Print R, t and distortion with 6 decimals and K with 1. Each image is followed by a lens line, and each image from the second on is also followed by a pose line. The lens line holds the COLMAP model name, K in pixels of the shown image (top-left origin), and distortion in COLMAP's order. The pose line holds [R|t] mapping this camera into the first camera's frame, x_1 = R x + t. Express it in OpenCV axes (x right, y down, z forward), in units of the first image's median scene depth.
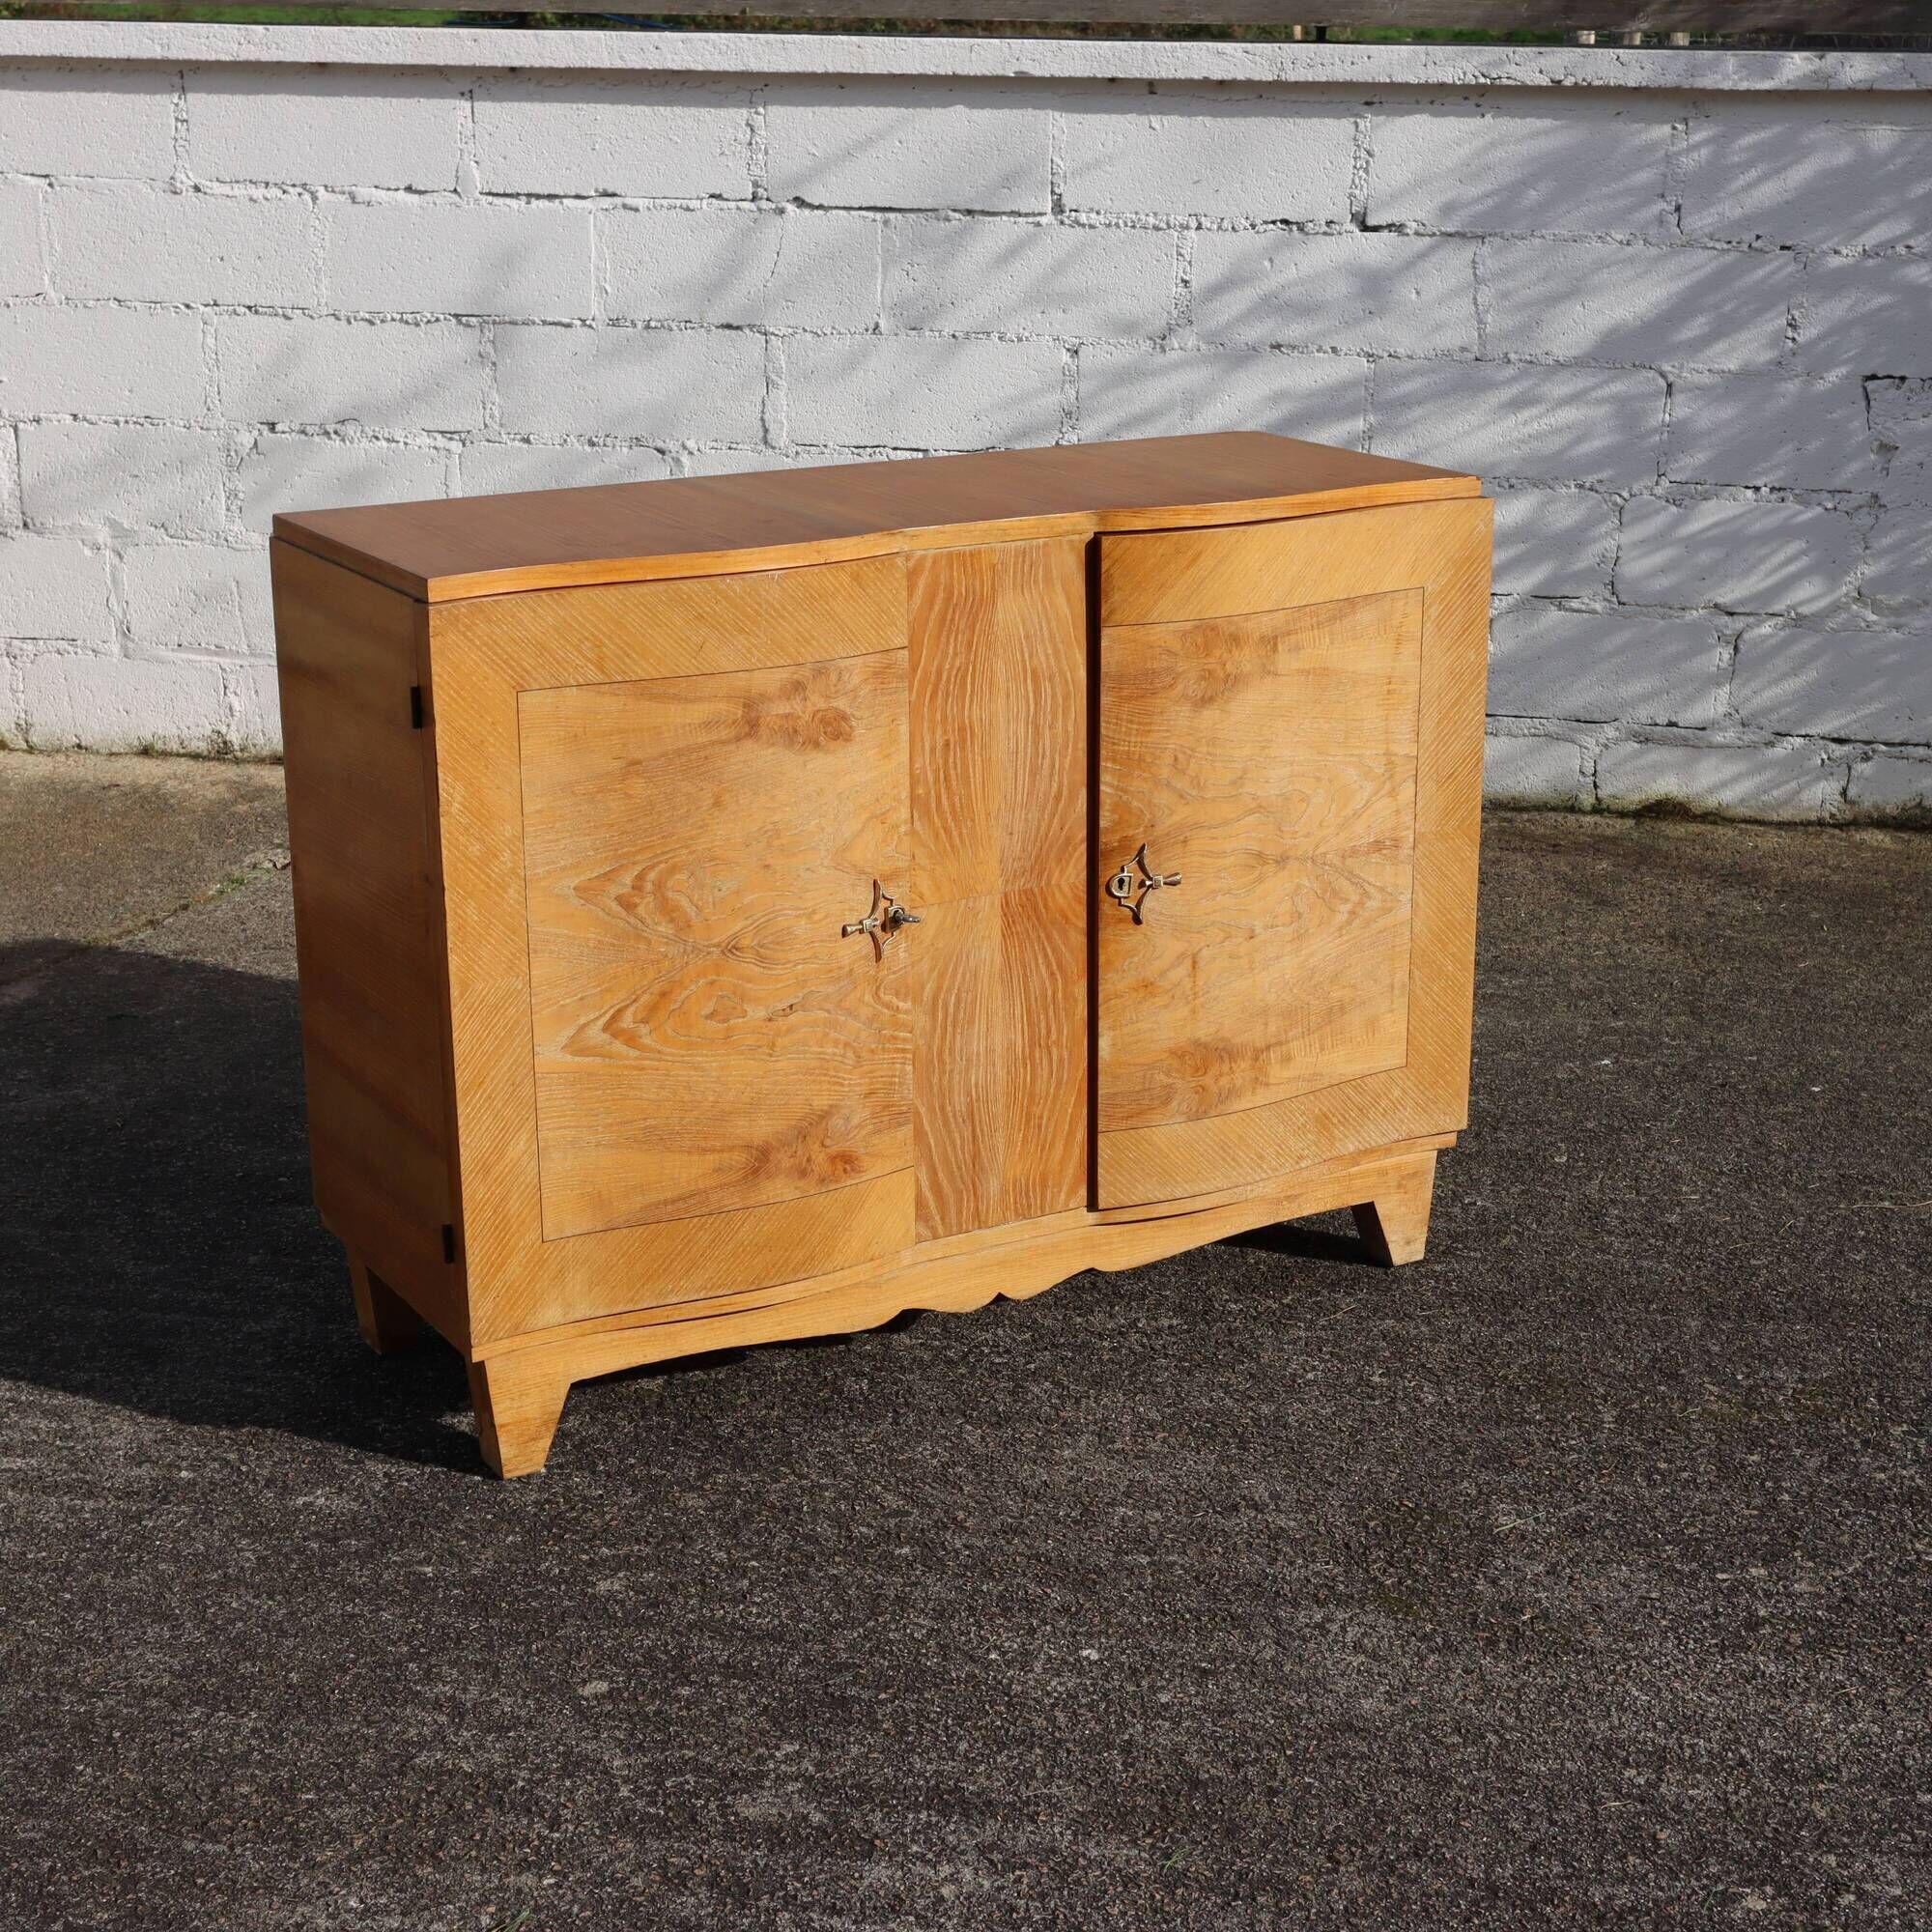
lens RADIAL K [[3372.4, 0, 1022.0], [0, 3372.4, 973.8], [0, 0, 1]] dist [0.004681, 0.000000]
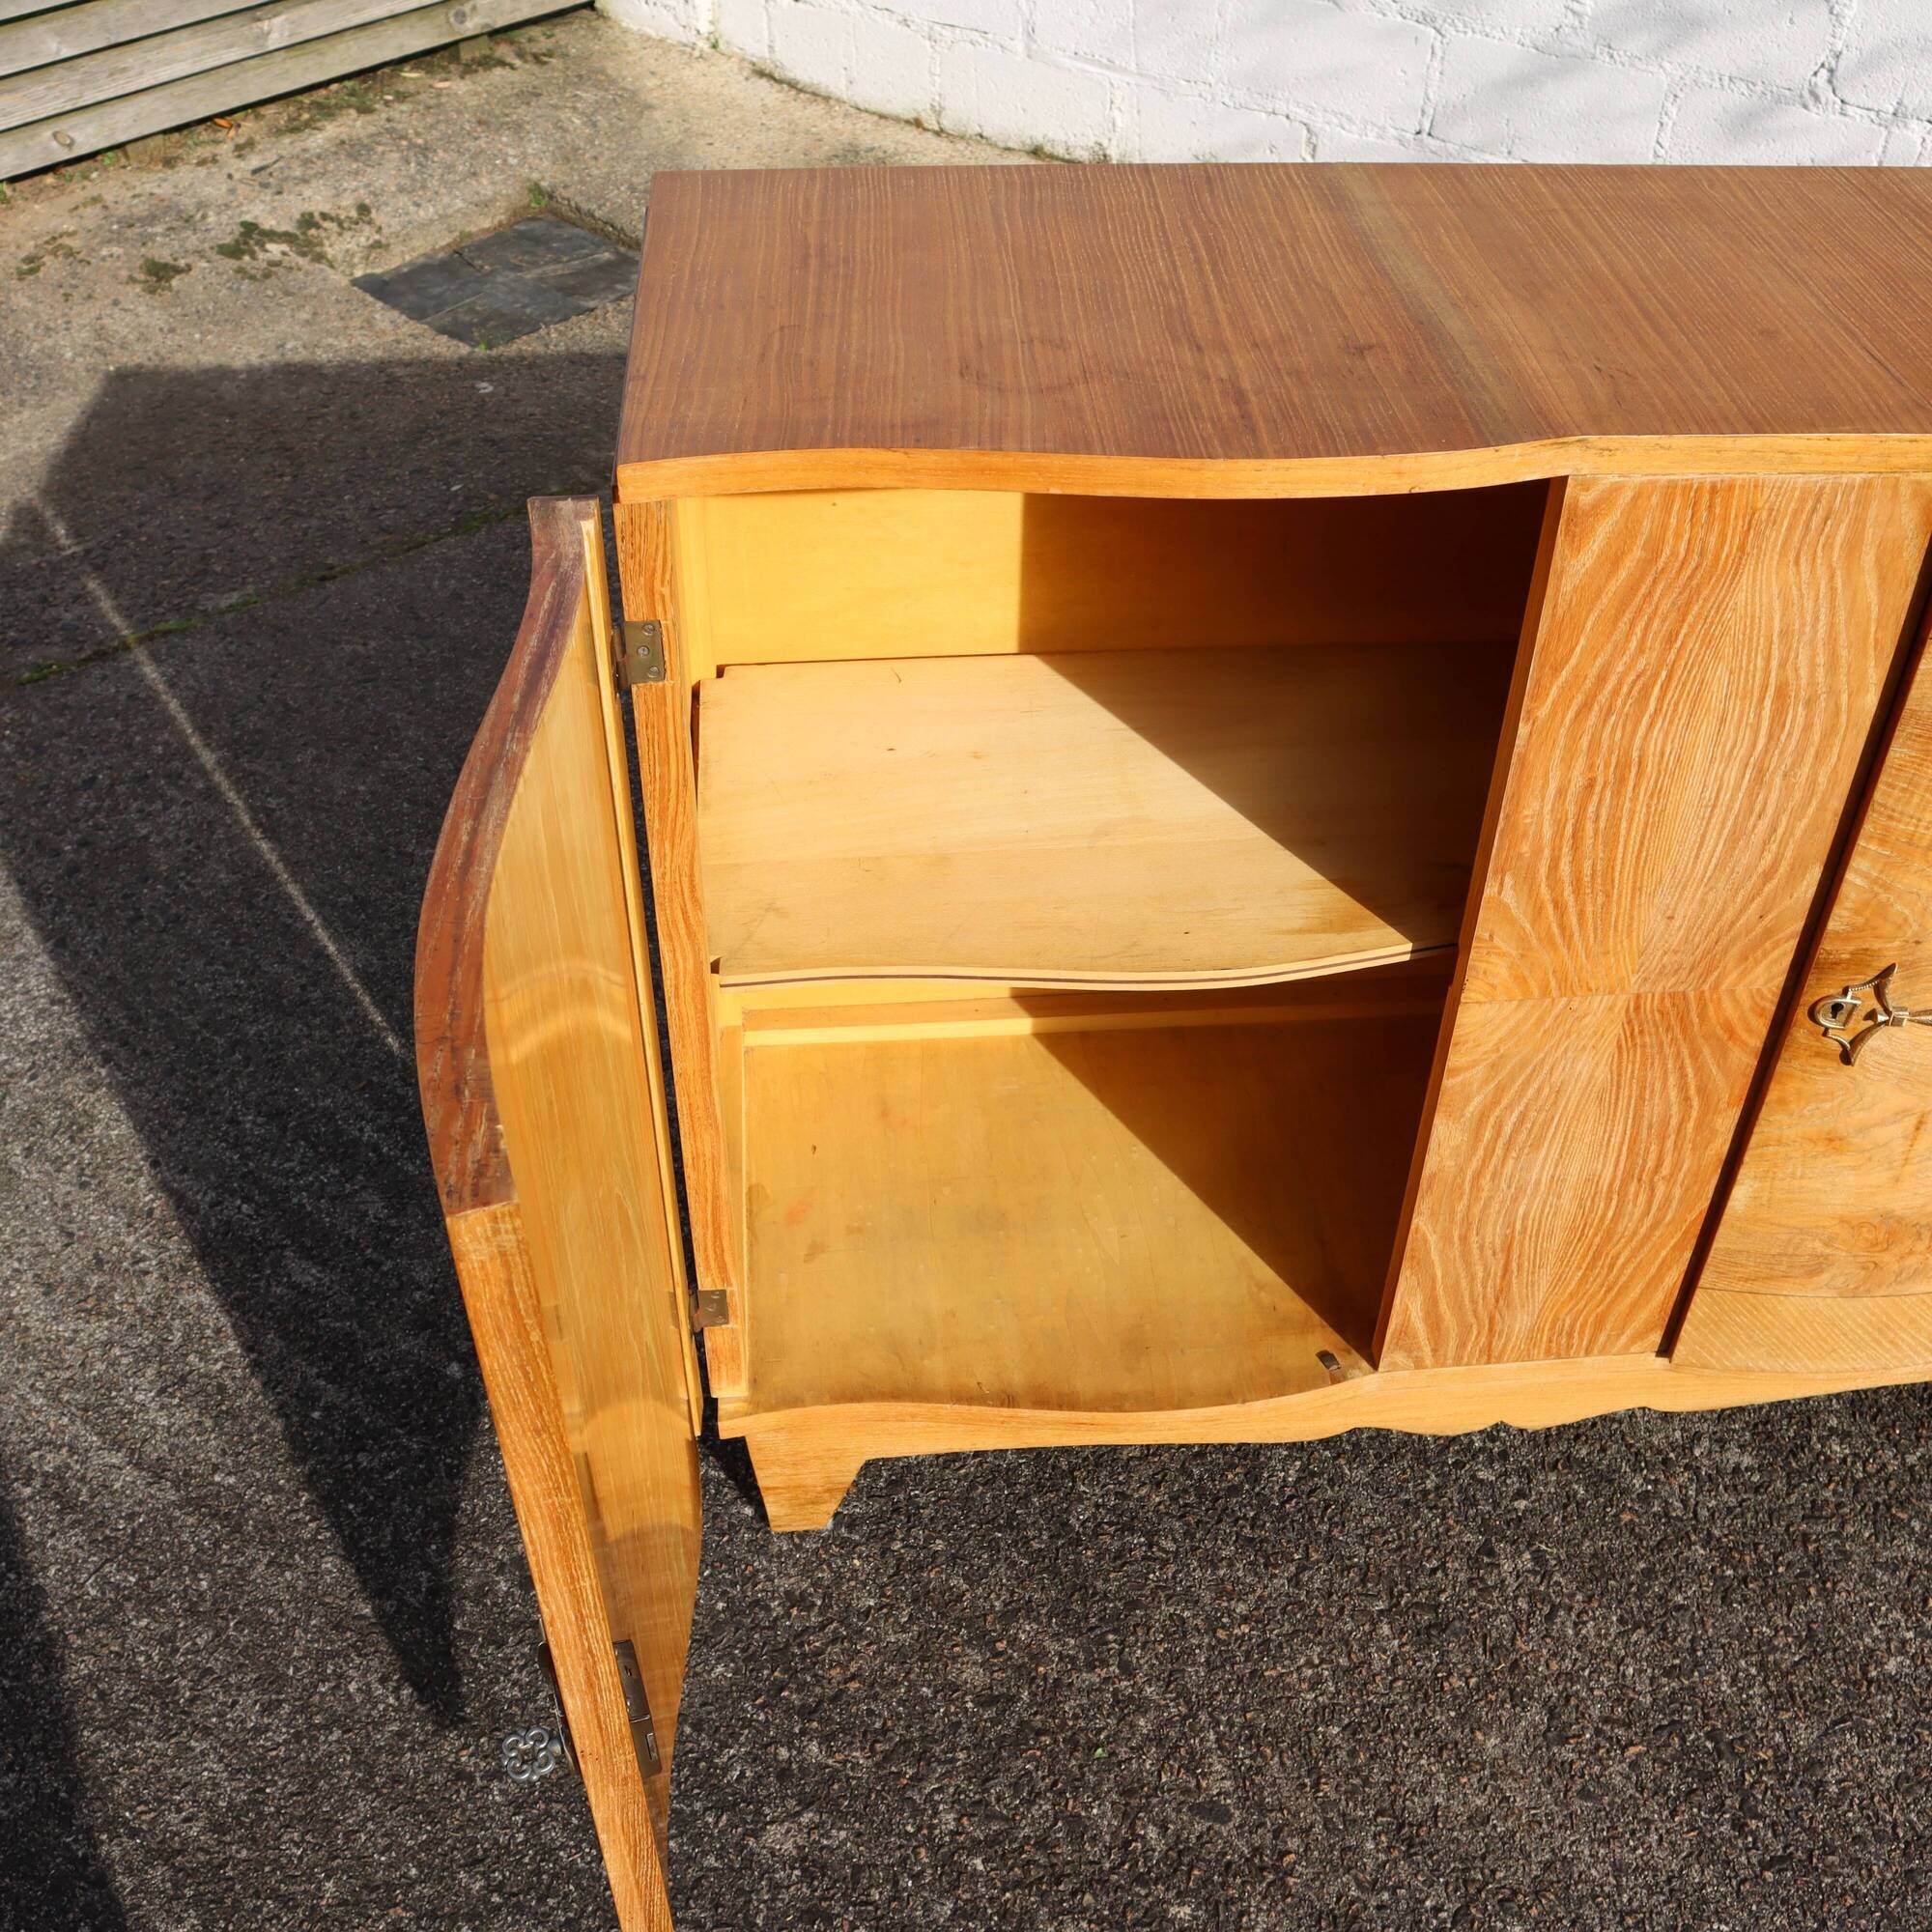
lens RADIAL K [[2073.0, 0, 975.6], [0, 2073.0, 981.5], [0, 0, 1]] dist [-0.083657, 0.000000]
pose [[0.901830, 0.291115, -0.319302, 0.005182], [-0.142708, 0.898177, 0.415828, -0.164253], [0.407844, -0.329439, 0.851548, 0.620384]]
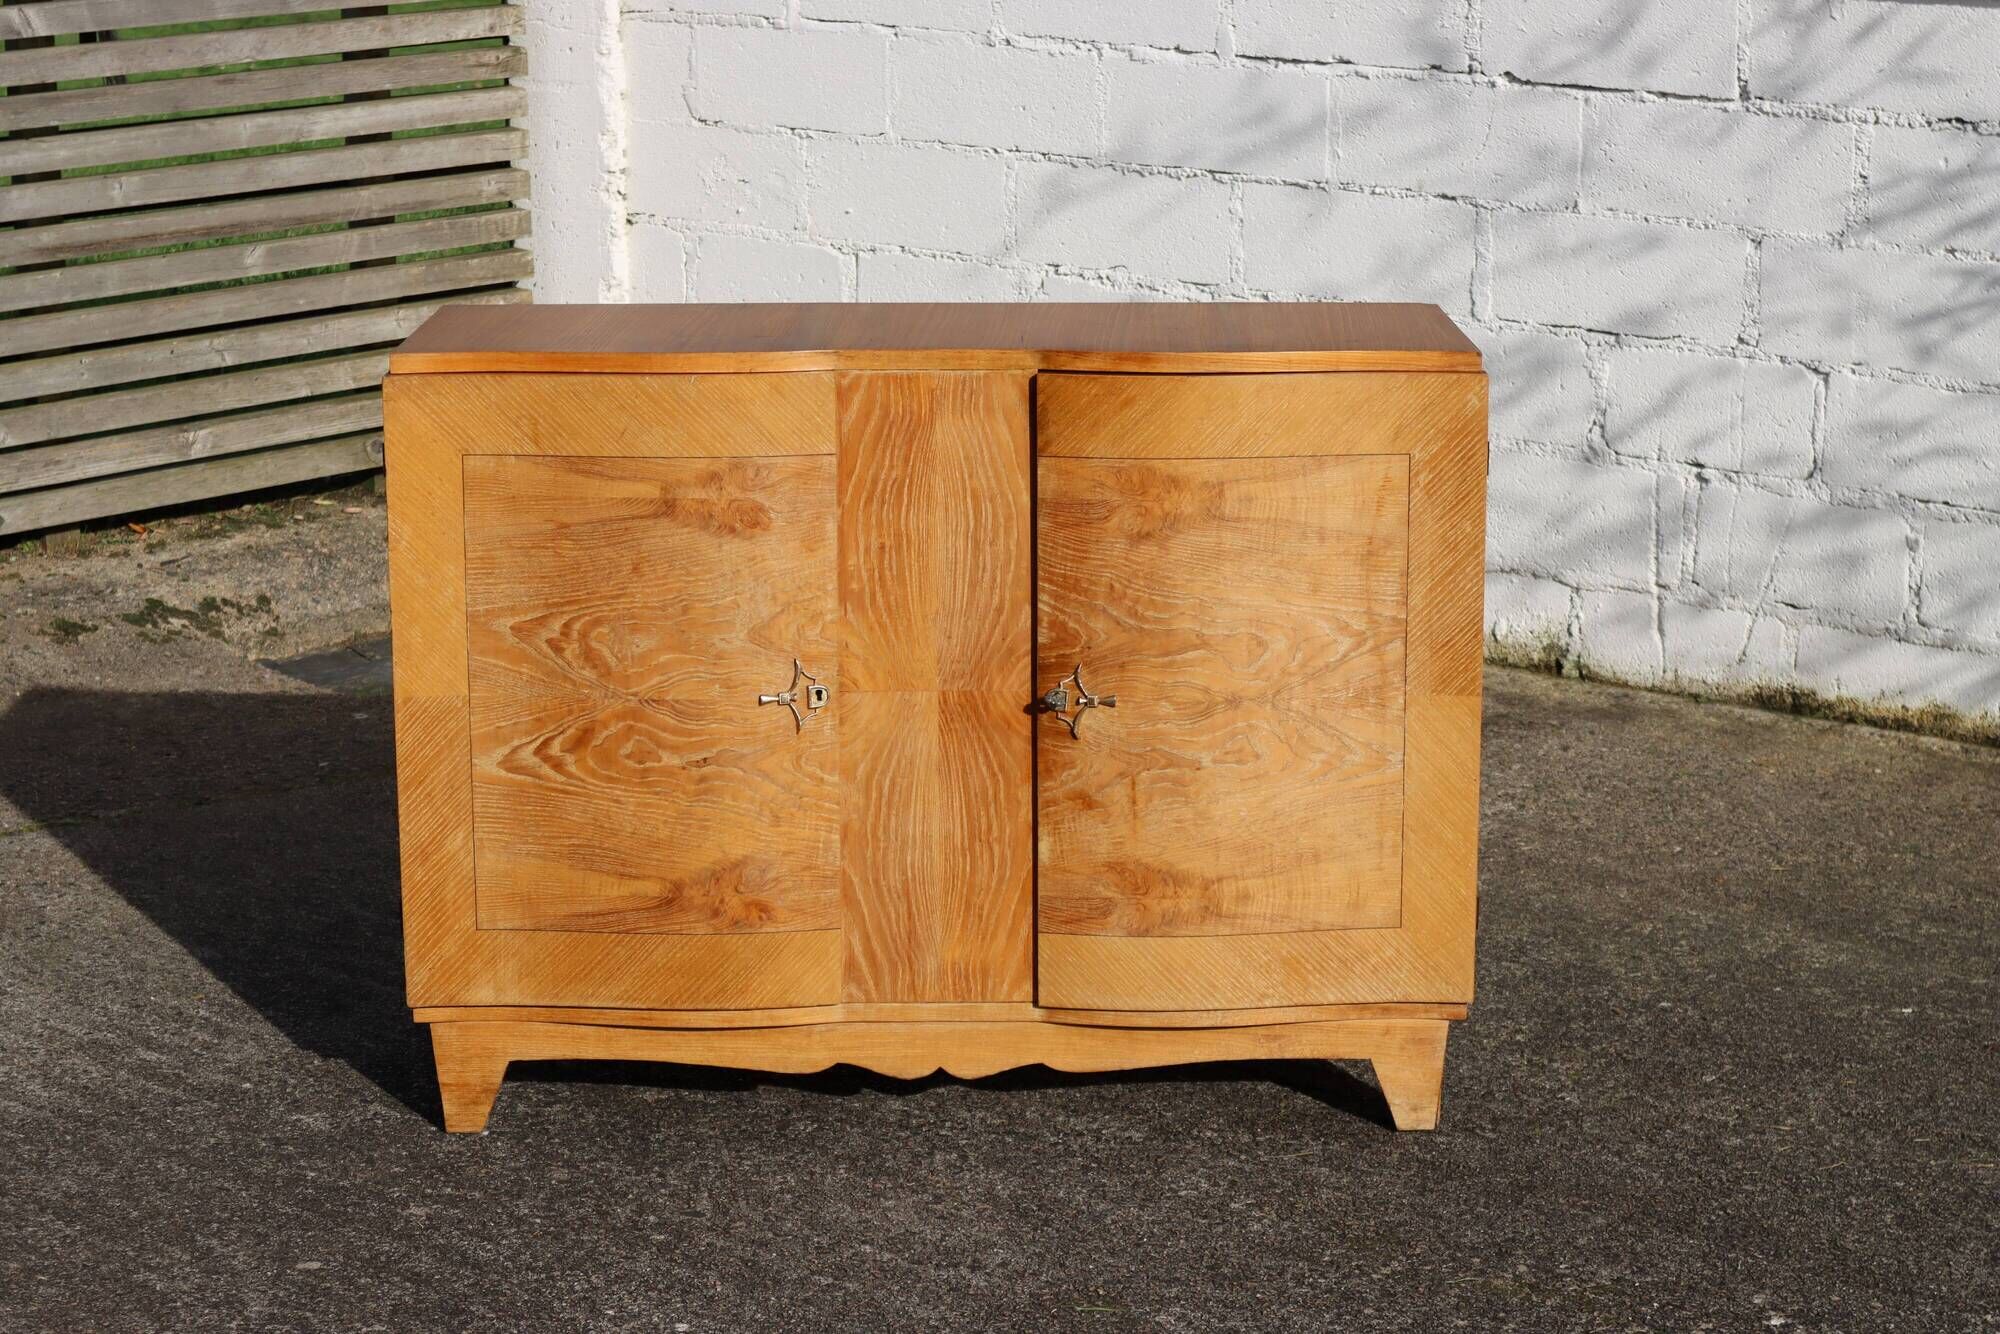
lens RADIAL K [[4087.9, 0, 1035.4], [0, 4087.9, 693.5], [0, 0, 1]] dist [-0.165699, 0.000000]
pose [[0.865979, 0.112150, -0.487342, 0.656911], [-0.147265, 0.988506, -0.034200, 0.017360], [0.477905, 0.101385, 0.872541, -0.137092]]
